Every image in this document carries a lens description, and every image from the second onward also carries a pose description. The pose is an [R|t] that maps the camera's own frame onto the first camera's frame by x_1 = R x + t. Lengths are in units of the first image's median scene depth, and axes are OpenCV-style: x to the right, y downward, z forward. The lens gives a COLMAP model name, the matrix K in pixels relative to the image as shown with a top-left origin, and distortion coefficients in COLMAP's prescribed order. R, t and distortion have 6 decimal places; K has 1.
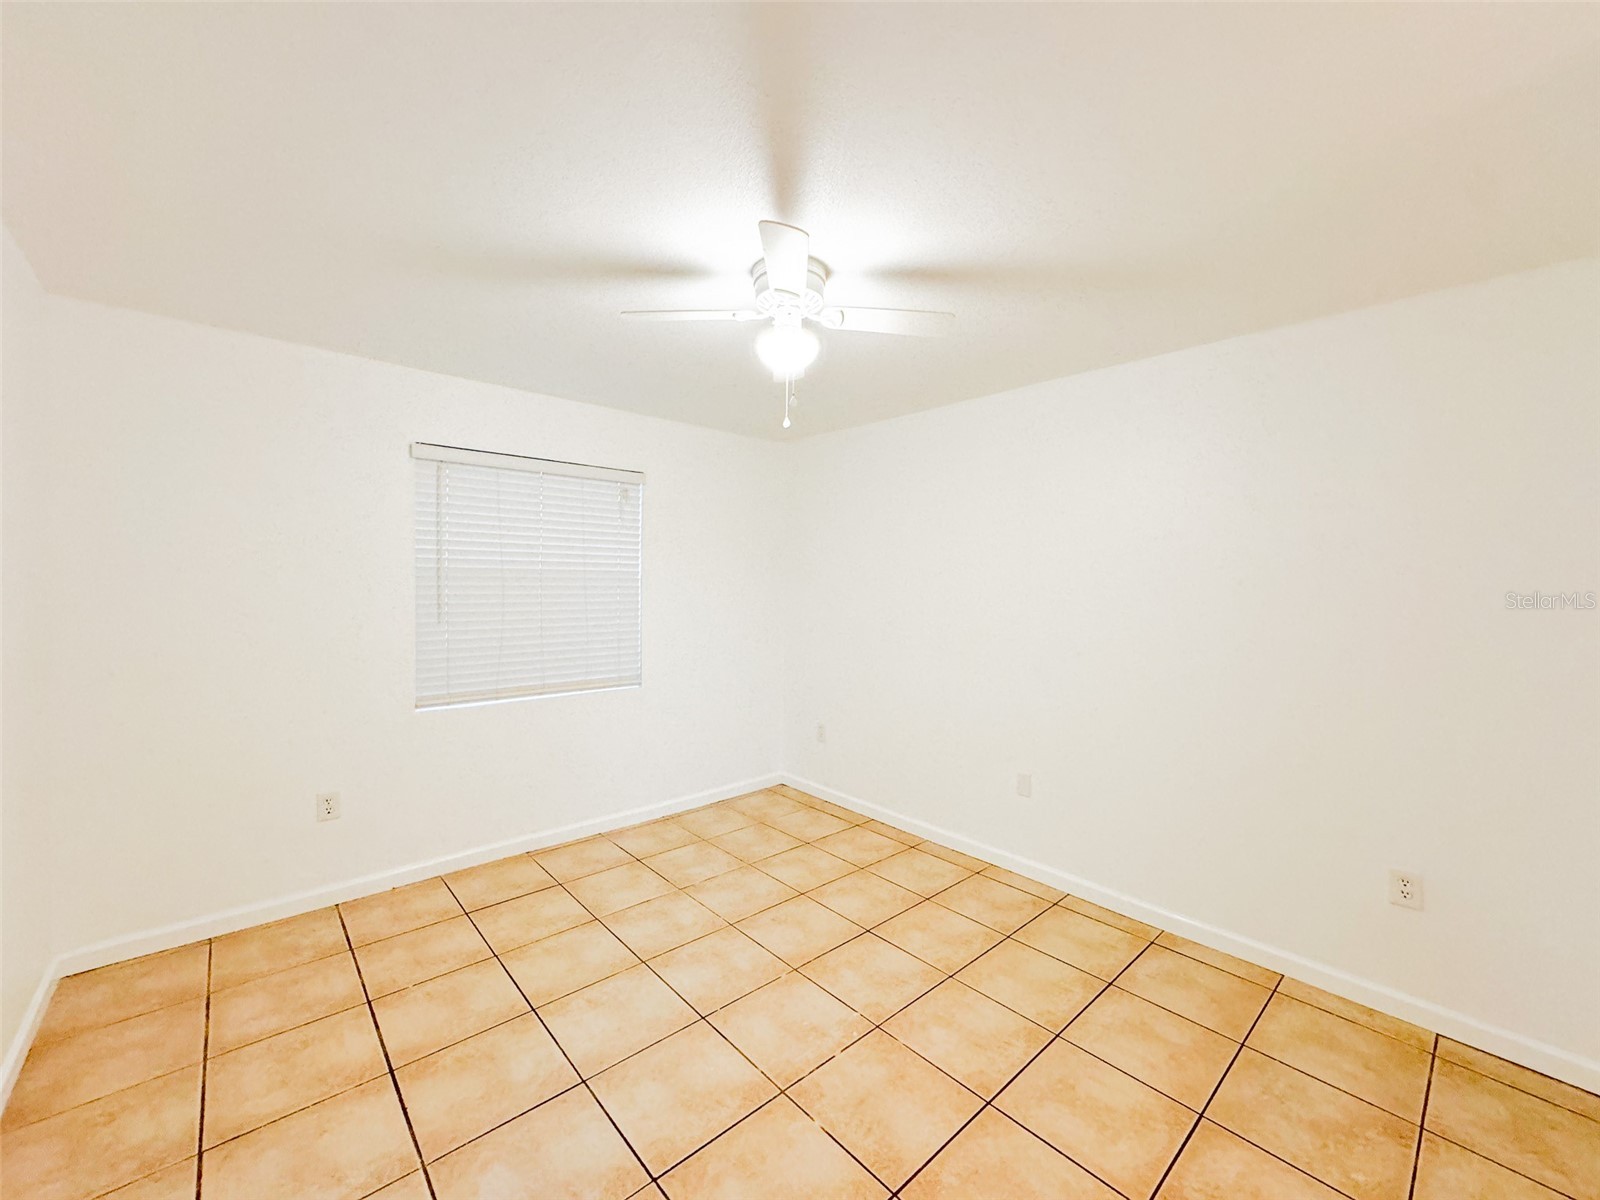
lens RADIAL K [[637.6, 0, 798.4], [0, 637.6, 604.4], [0, 0, 1]] dist [-0.000442, 0.000003]
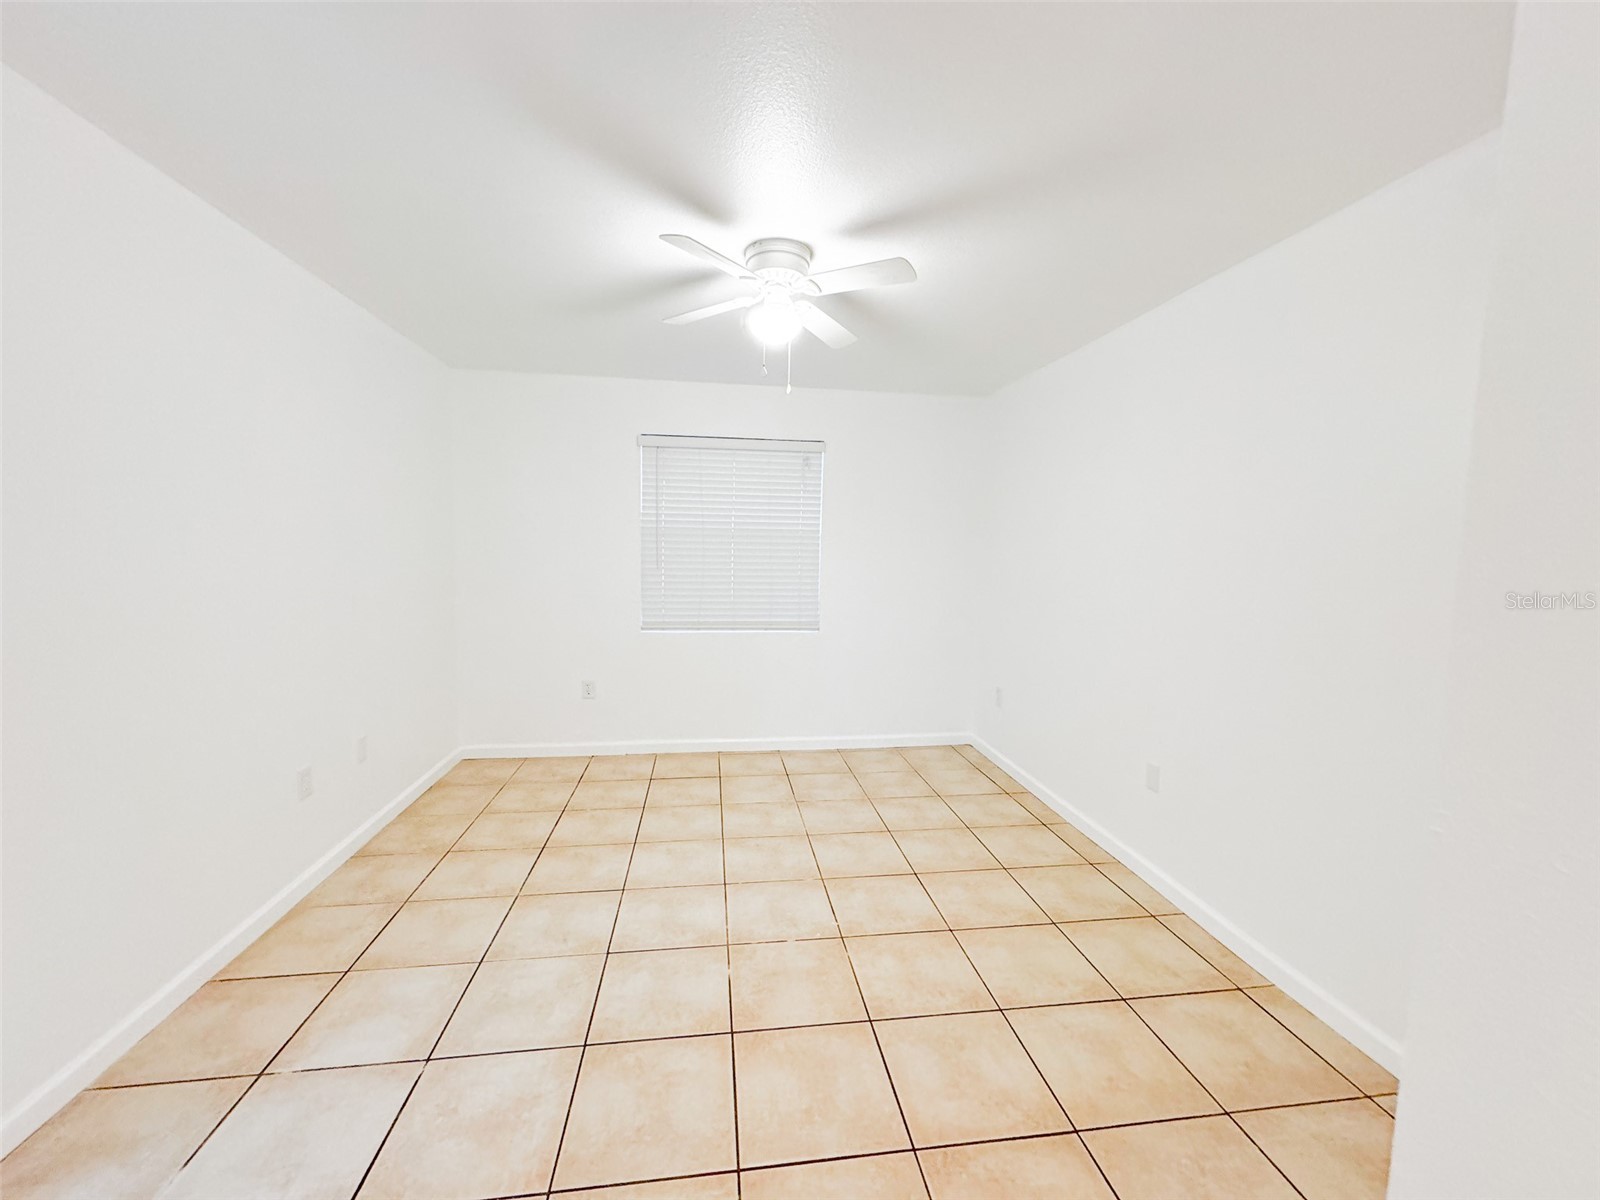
lens RADIAL K [[637.6, 0, 797.3], [0, 637.6, 607.7], [0, 0, 1]] dist [-0.000442, 0.000003]
pose [[0.829211, 0.058091, -0.555908, 0.441687], [-0.027185, 0.997599, 0.063696, 0.017784], [0.558274, -0.037705, 0.828800, 0.044937]]
